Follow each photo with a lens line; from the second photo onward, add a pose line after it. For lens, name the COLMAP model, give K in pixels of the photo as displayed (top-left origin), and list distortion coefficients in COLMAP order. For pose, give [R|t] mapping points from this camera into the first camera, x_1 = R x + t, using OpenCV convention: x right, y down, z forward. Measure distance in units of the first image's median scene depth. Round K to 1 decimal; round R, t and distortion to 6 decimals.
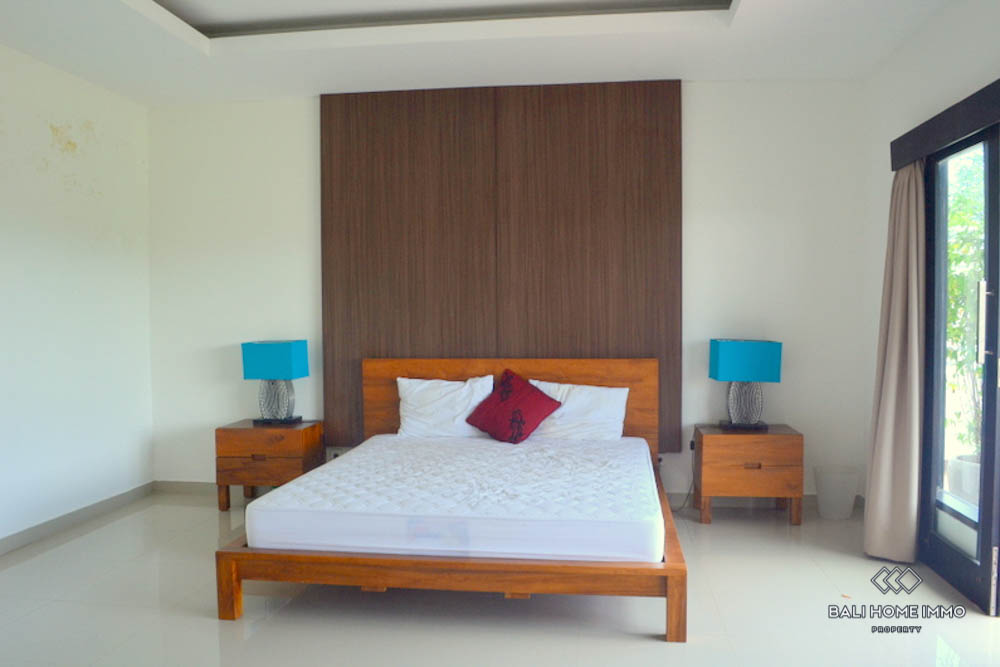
lens RADIAL K [[781.4, 0, 501.6], [0, 781.4, 335.5], [0, 0, 1]] dist [-0.076764, 0.009783]
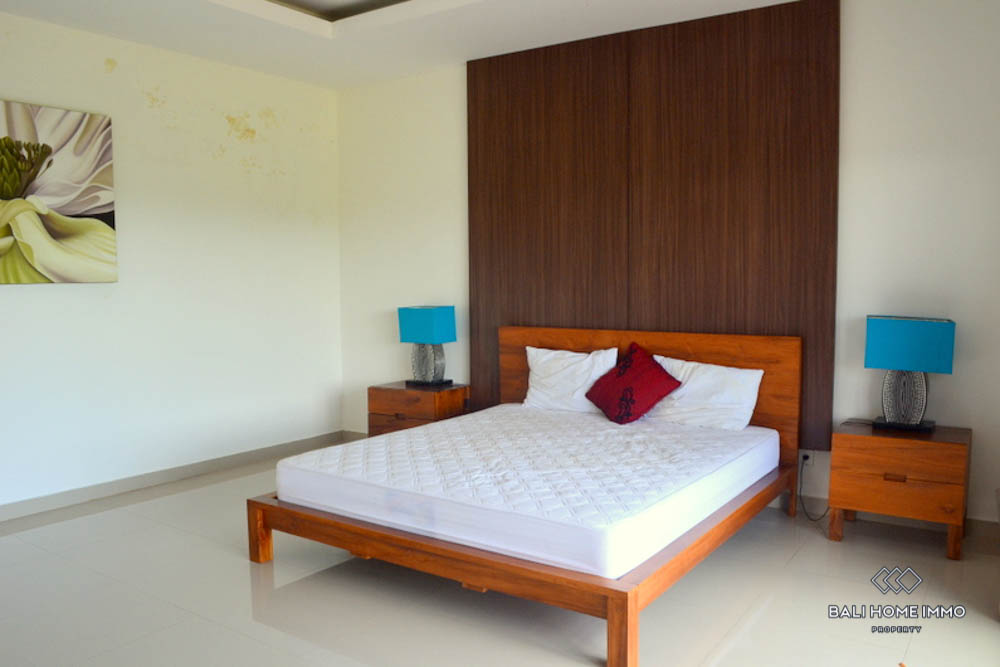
lens RADIAL K [[781.4, 0, 501.2], [0, 781.4, 335.4], [0, 0, 1]] dist [-0.076764, 0.009783]
pose [[0.894904, 0.036033, -0.444802, 0.280193], [-0.013956, 0.998507, 0.052808, -0.011488], [0.446041, -0.041051, 0.894071, 0.114628]]
